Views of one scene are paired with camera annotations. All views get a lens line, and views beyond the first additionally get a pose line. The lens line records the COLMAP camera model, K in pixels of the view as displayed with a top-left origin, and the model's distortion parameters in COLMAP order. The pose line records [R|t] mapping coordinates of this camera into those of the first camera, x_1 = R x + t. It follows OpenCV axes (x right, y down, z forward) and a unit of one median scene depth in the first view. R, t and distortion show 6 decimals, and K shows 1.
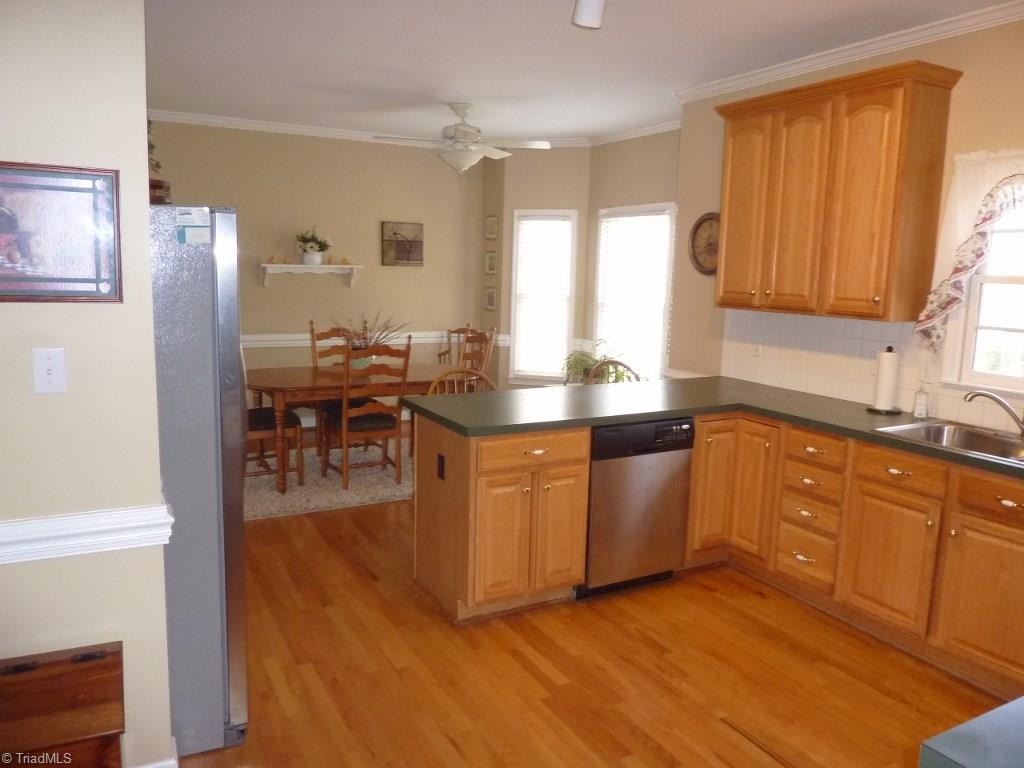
lens RADIAL K [[769.4, 0, 517.6], [0, 769.4, 382.7], [0, 0, 1]] dist [-0.001771, -0.008921]
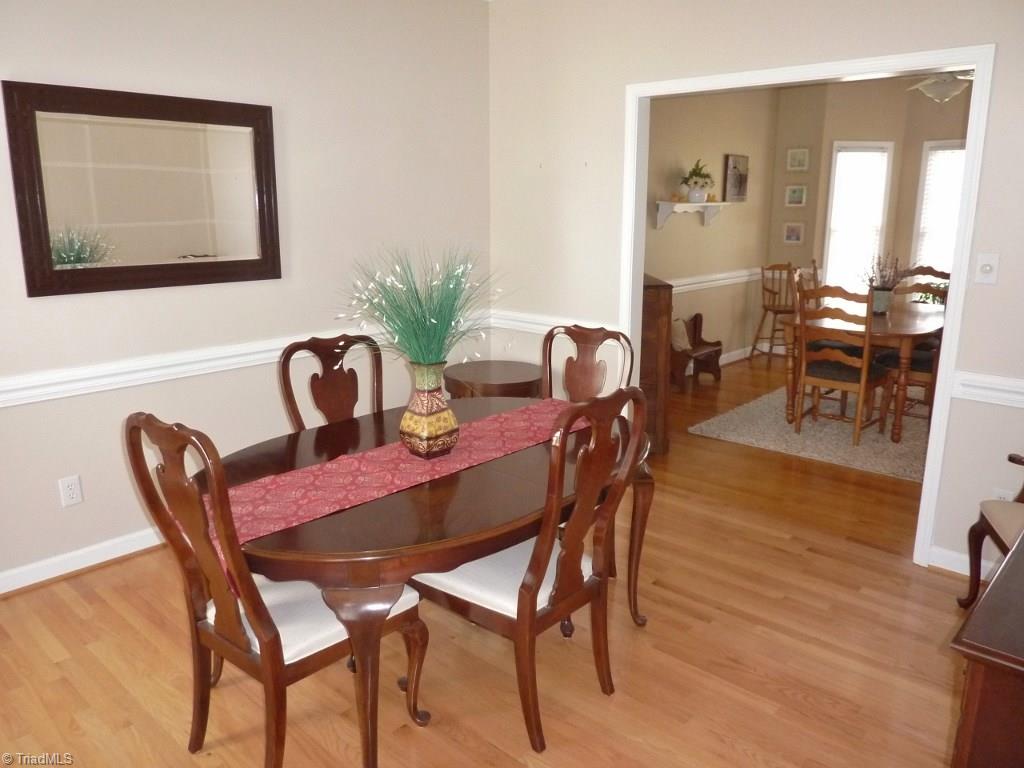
lens RADIAL K [[769.4, 0, 510.3], [0, 769.4, 381.5], [0, 0, 1]] dist [-0.001771, -0.008921]
pose [[0.950099, -0.092696, 0.297858, -0.739495], [0.066725, 0.993120, 0.096231, -0.041003], [-0.304729, -0.071555, 0.949747, 0.163849]]
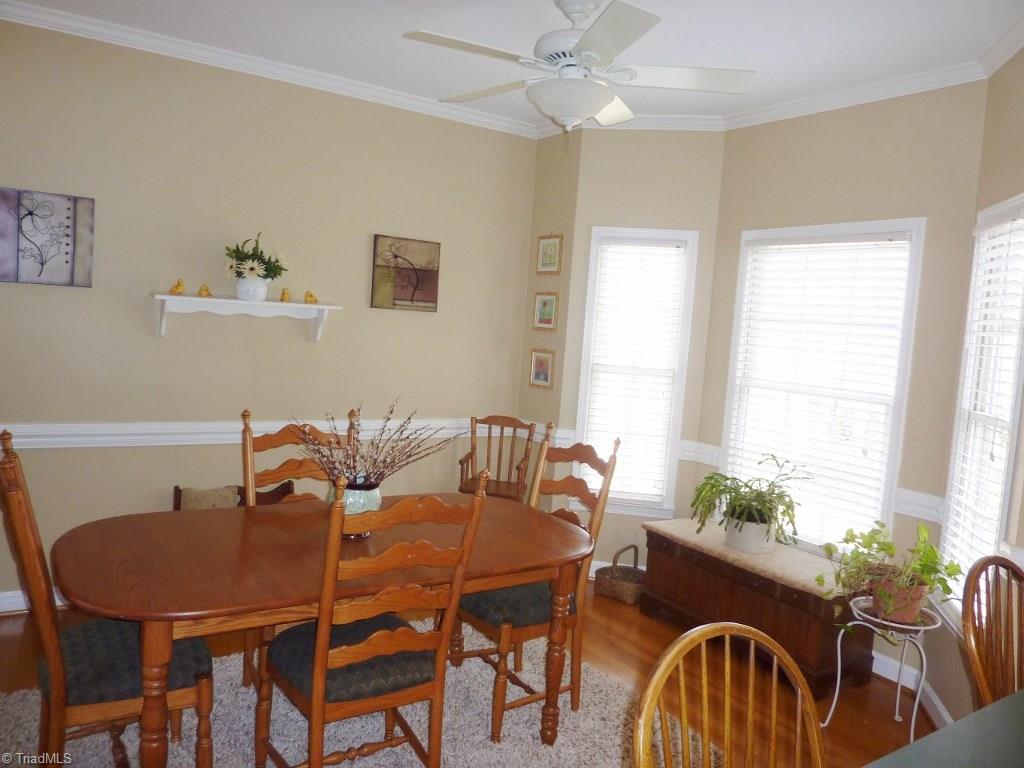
lens RADIAL K [[769.4, 0, 507.4], [0, 769.4, 379.3], [0, 0, 1]] dist [-0.001771, -0.008921]
pose [[0.996221, 0.036890, 0.078627, -0.117311], [-0.031385, 0.997044, -0.070134, -0.060065], [-0.080982, 0.067402, 0.994434, 0.412122]]
